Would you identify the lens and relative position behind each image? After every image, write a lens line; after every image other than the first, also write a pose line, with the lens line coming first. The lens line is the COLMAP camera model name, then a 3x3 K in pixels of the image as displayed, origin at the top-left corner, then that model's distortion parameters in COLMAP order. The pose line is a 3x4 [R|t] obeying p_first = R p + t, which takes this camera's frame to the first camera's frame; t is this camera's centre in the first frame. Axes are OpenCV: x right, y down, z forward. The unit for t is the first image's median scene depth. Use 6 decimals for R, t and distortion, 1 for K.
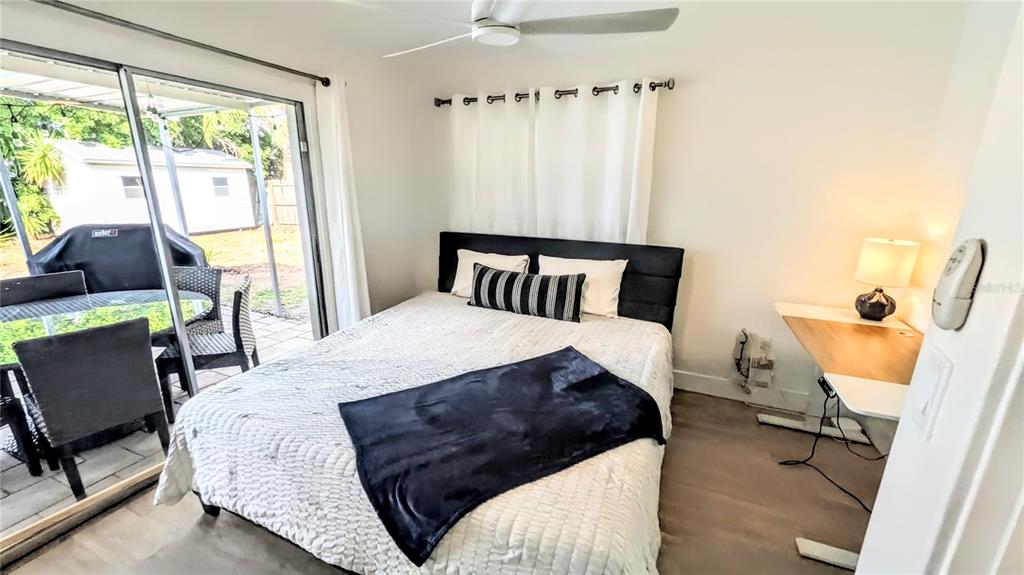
lens RADIAL K [[399.2, 0, 508.9], [0, 399.2, 287.2], [0, 0, 1]] dist [0.007203, -0.002748]
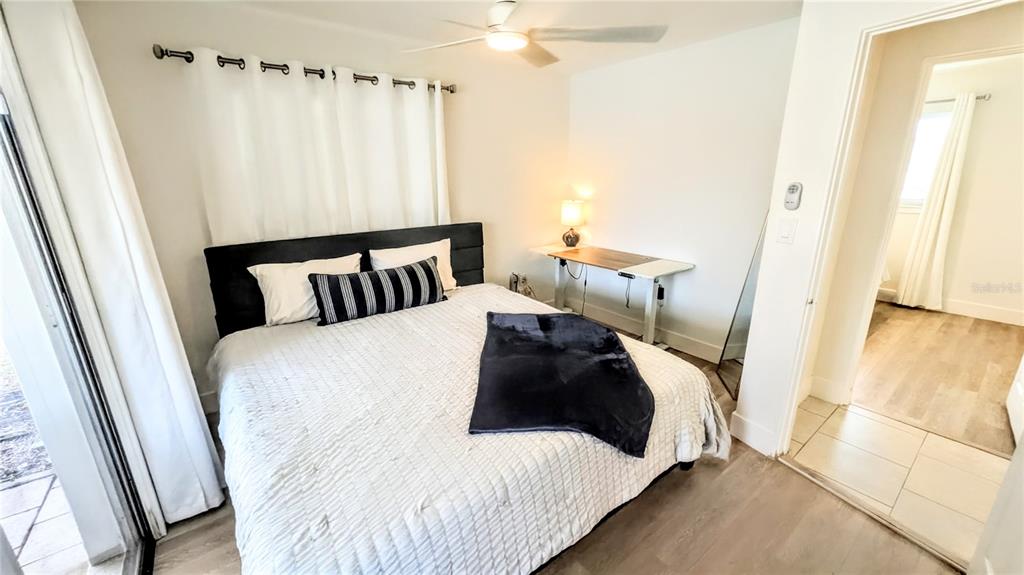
lens RADIAL K [[399.2, 0, 508.9], [0, 399.2, 287.2], [0, 0, 1]] dist [0.007203, -0.002748]
pose [[0.493416, -0.258439, 0.830512, -0.626845], [0.236097, 0.958784, 0.158087, -0.076449], [-0.837137, 0.118079, 0.534096, 0.259596]]
